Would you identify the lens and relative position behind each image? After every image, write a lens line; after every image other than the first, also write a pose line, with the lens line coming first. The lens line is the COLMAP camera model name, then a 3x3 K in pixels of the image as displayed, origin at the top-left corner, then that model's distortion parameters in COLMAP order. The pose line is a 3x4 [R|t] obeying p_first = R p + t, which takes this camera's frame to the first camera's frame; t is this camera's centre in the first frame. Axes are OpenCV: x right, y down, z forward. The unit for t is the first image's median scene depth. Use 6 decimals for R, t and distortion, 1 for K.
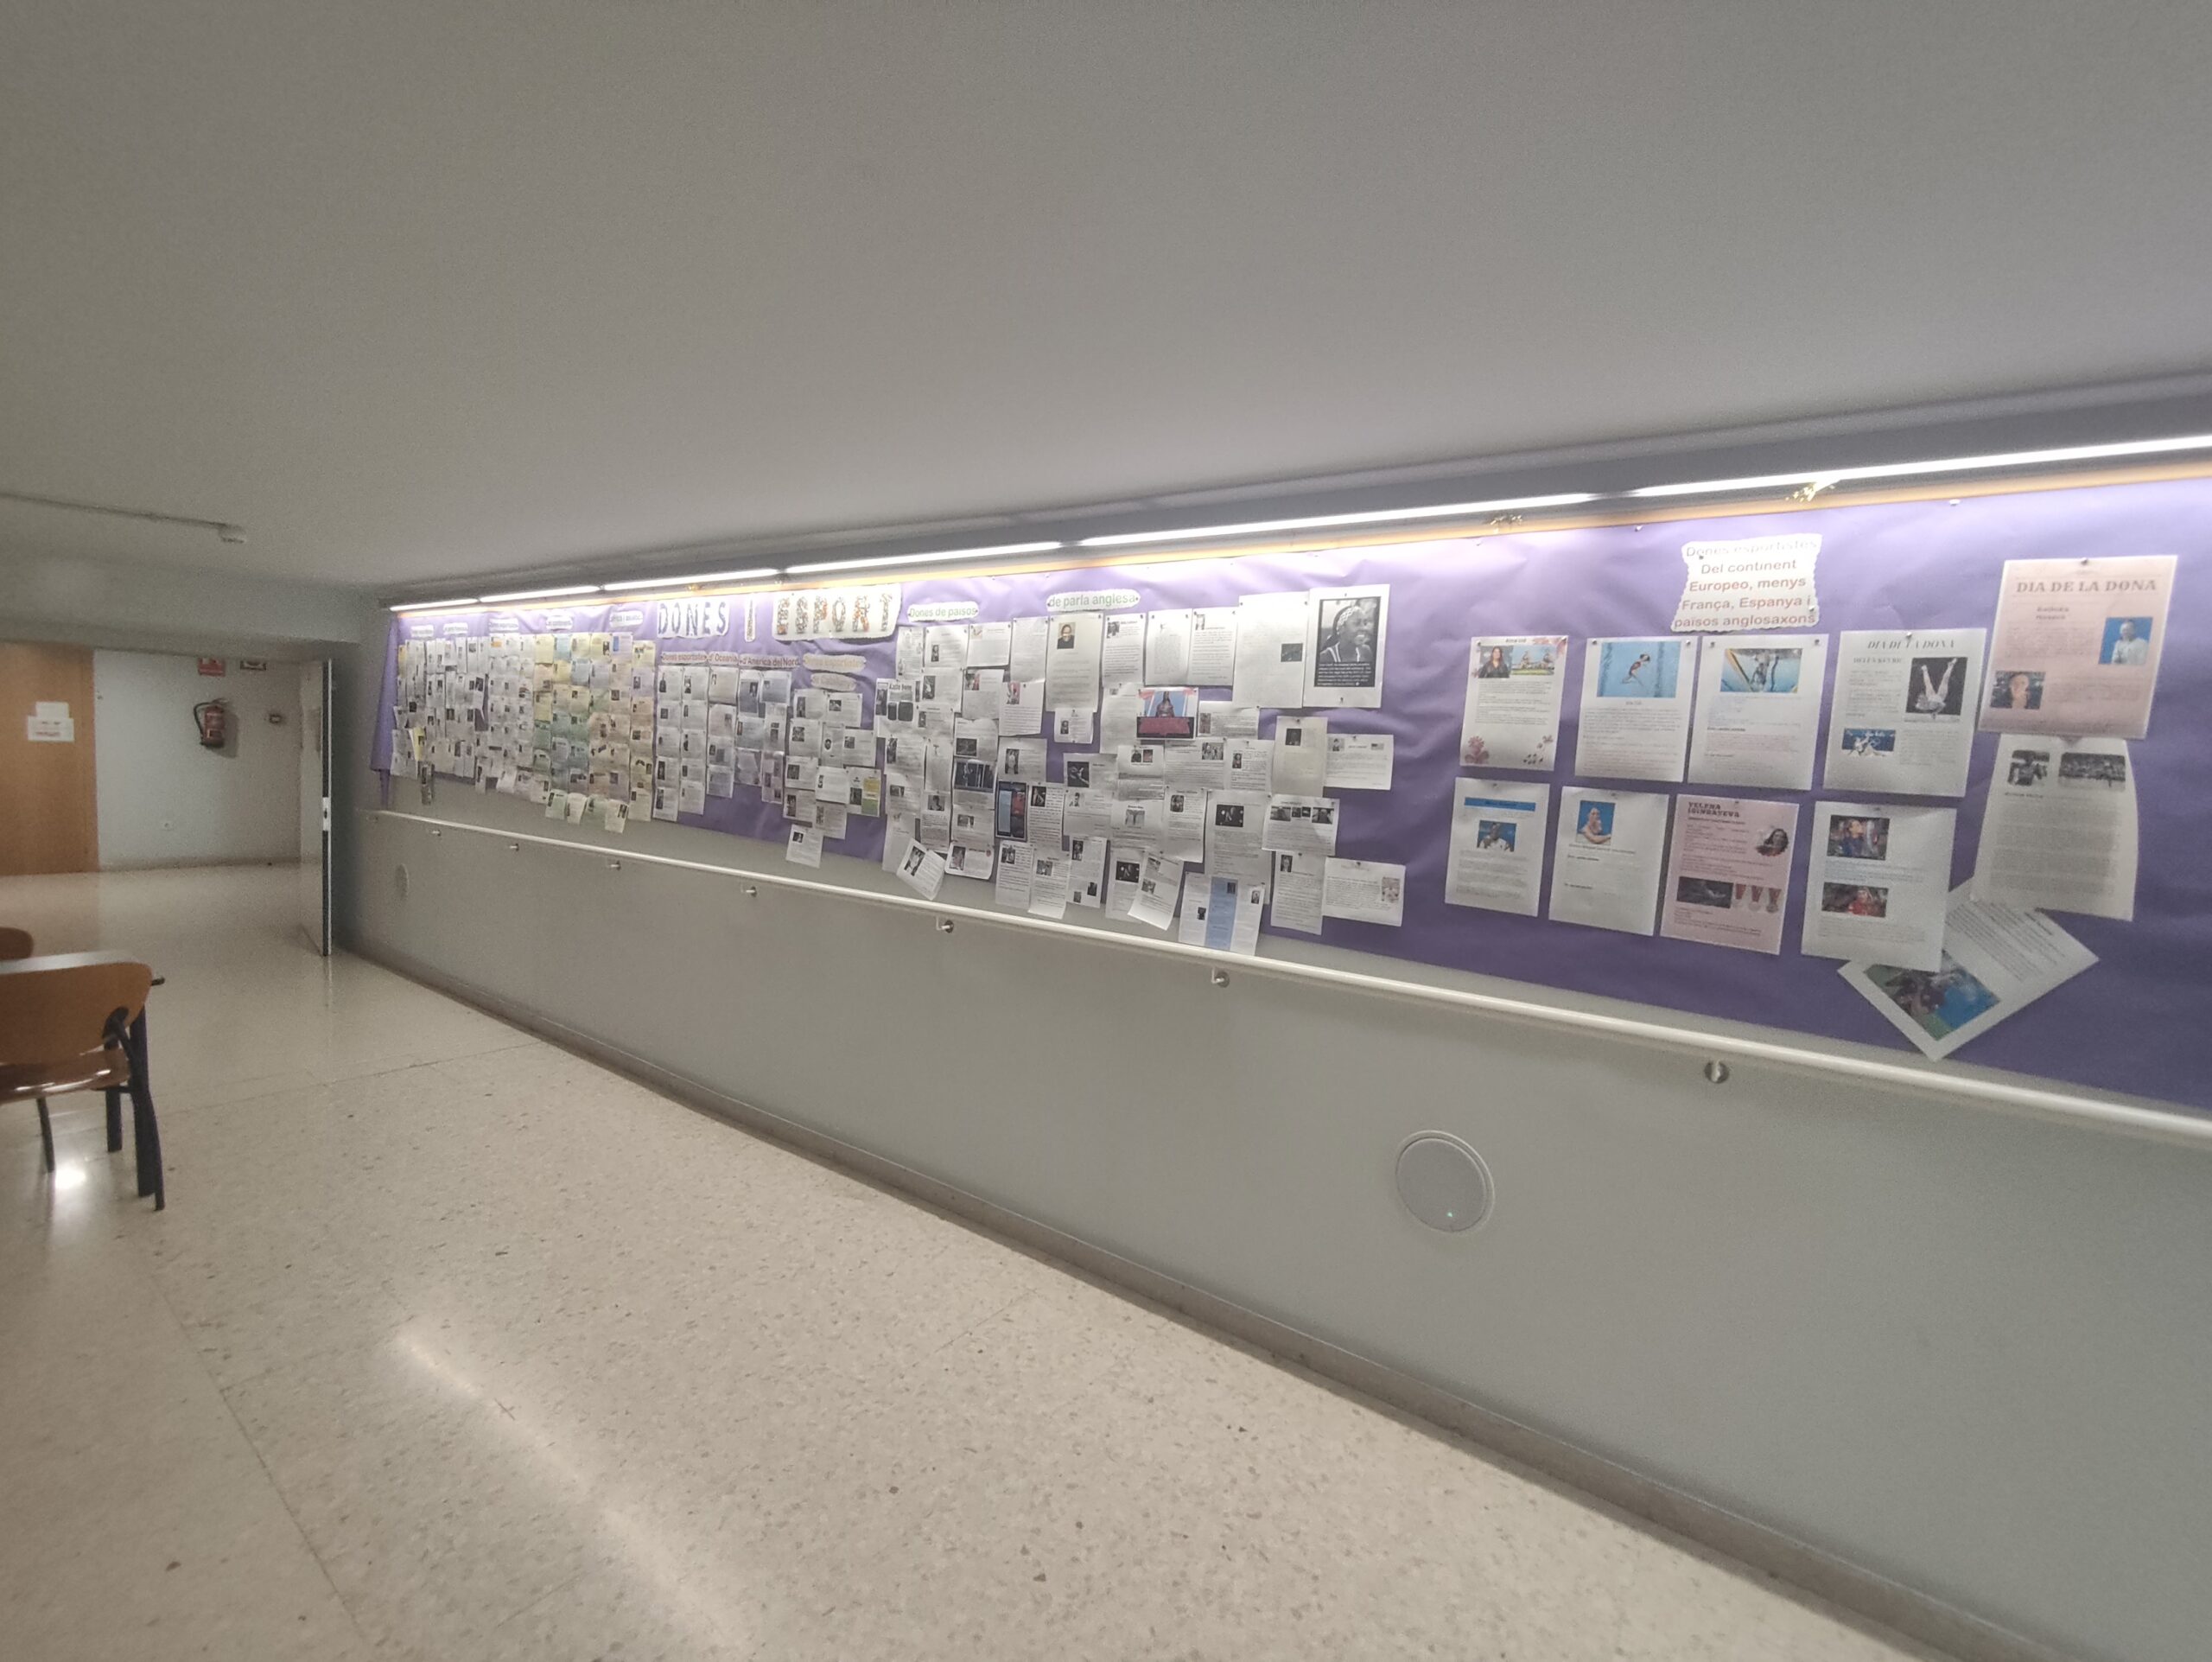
lens RADIAL K [[949.6, 0, 1109.2], [0, 949.6, 827.6], [0, 0, 1]] dist [-0.002267, -0.000442]
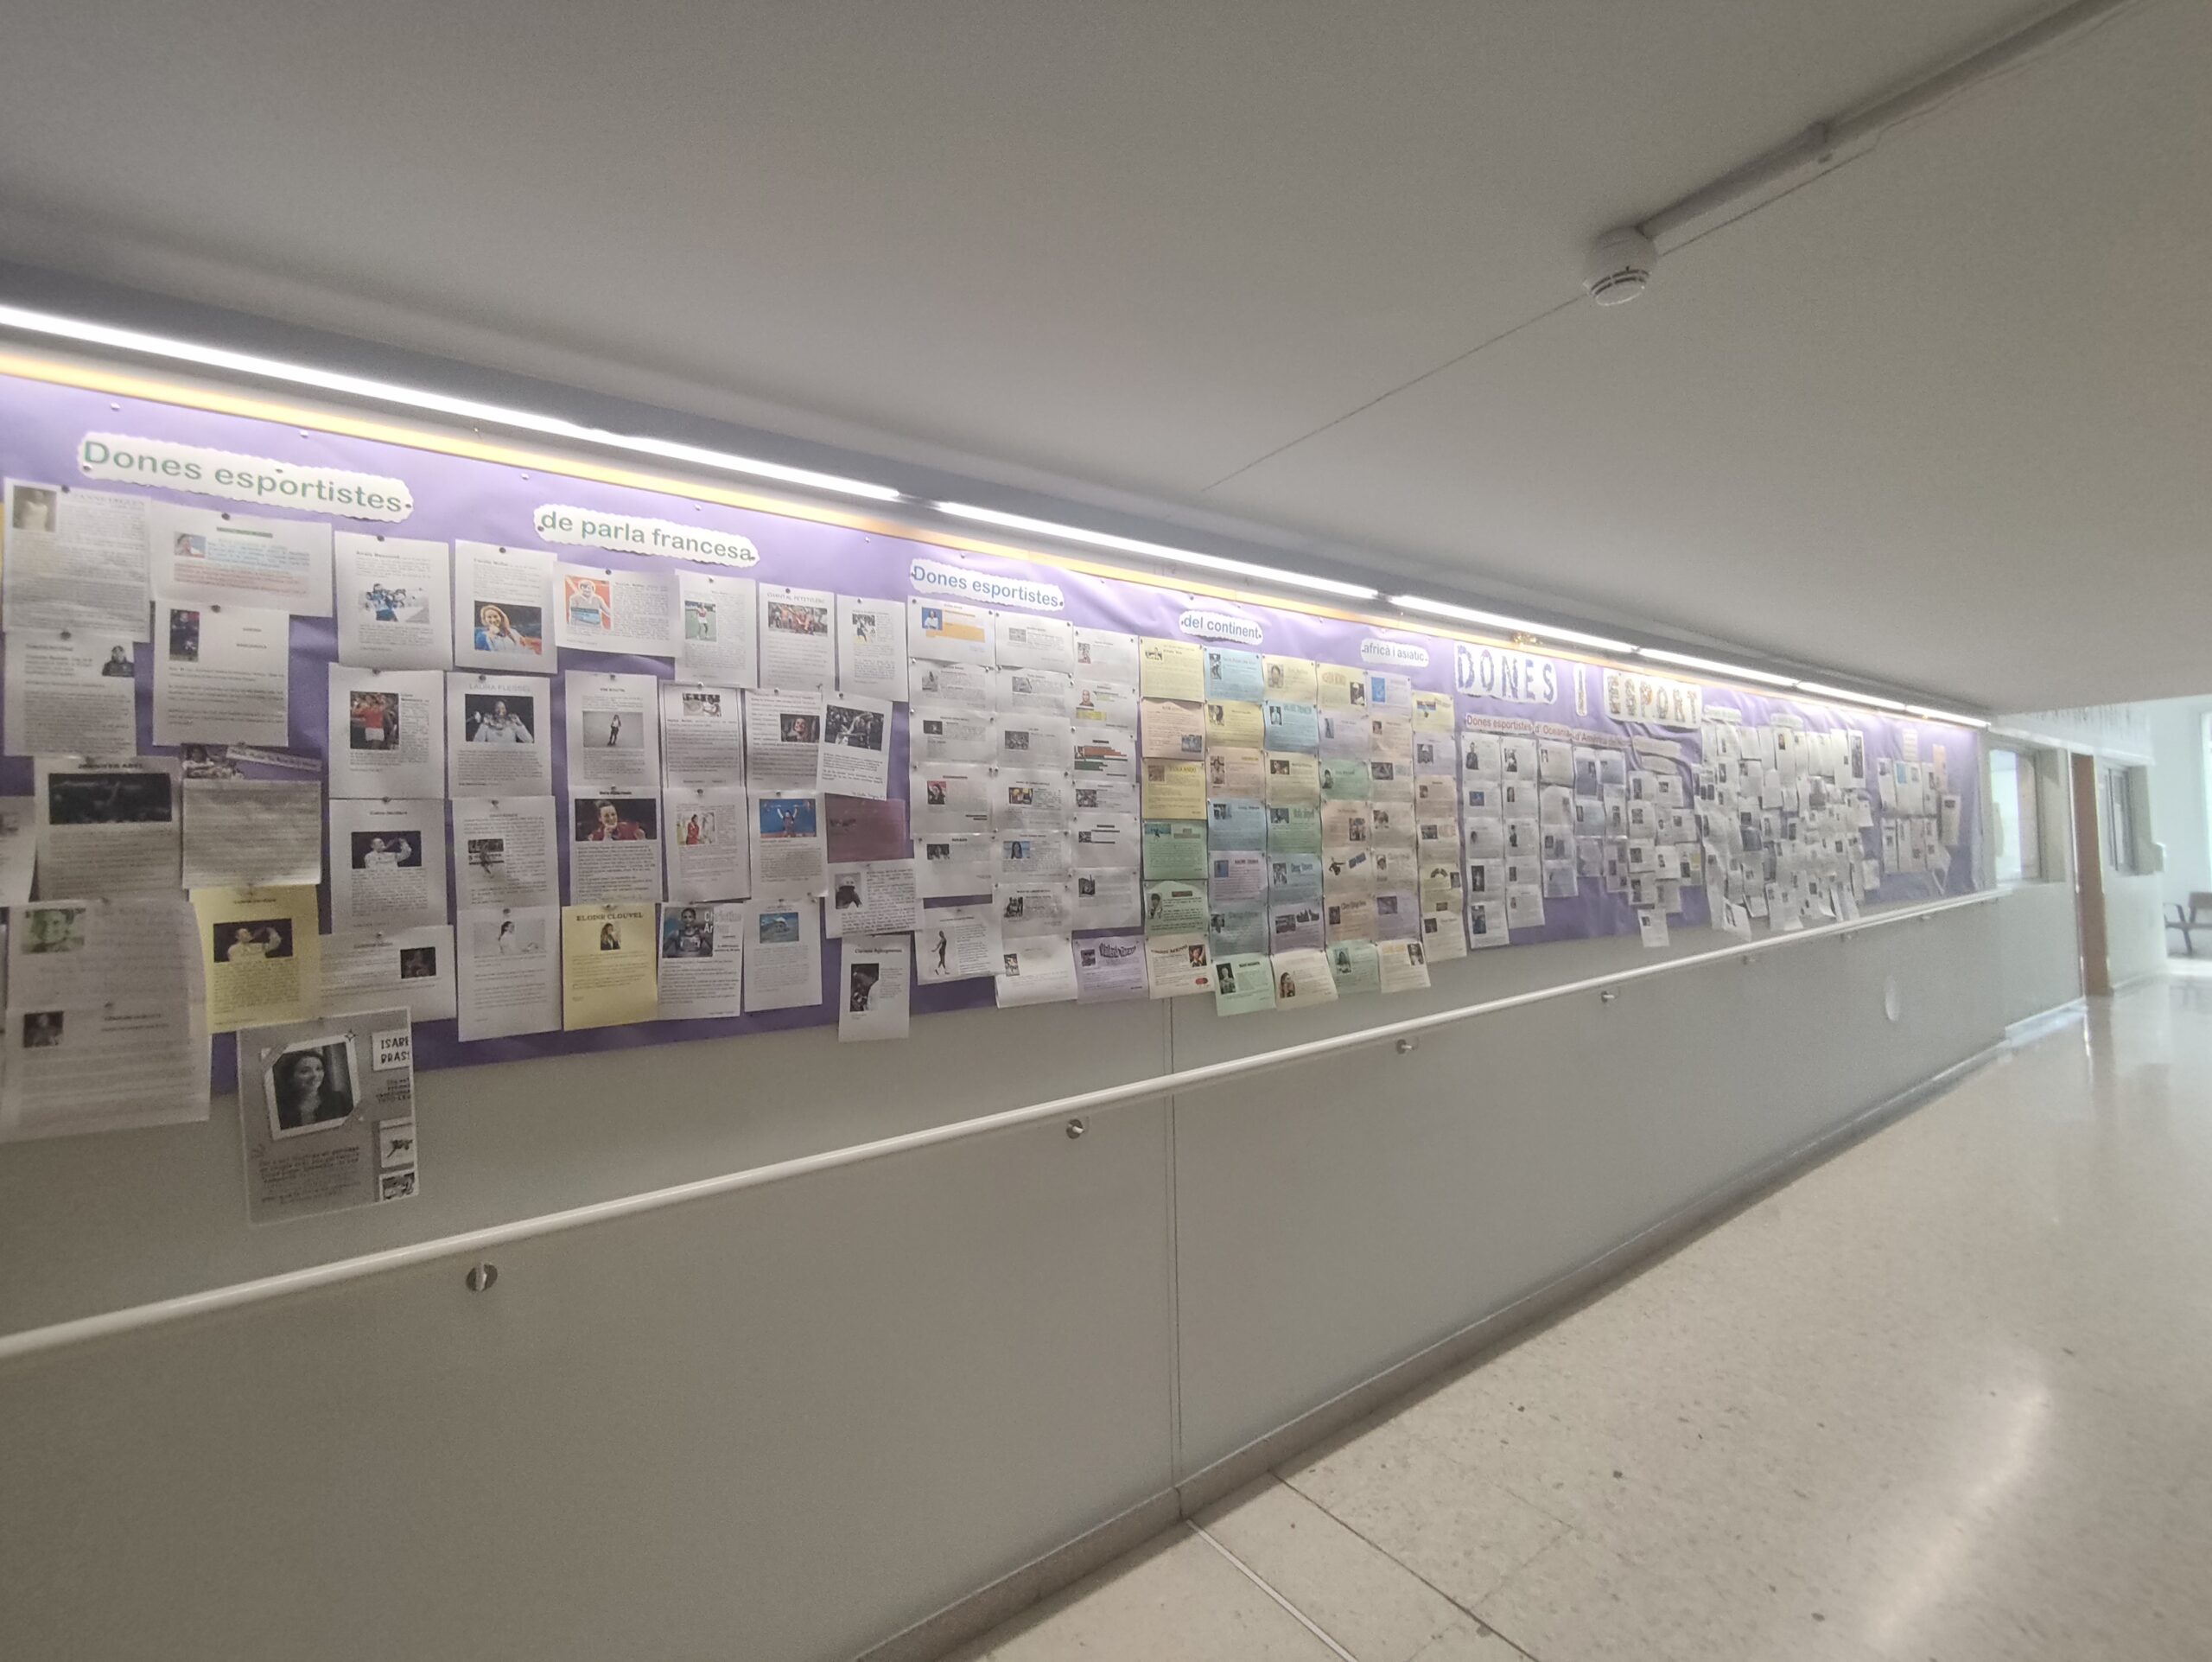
lens RADIAL K [[949.6, 0, 1112.9], [0, 949.6, 837.3], [0, 0, 1]] dist [-0.002267, -0.000442]
pose [[0.327411, -0.043366, 0.943886, -1.285447], [0.127622, 0.991822, 0.001299, -0.132369], [-0.936224, 0.120035, 0.330268, 1.065858]]
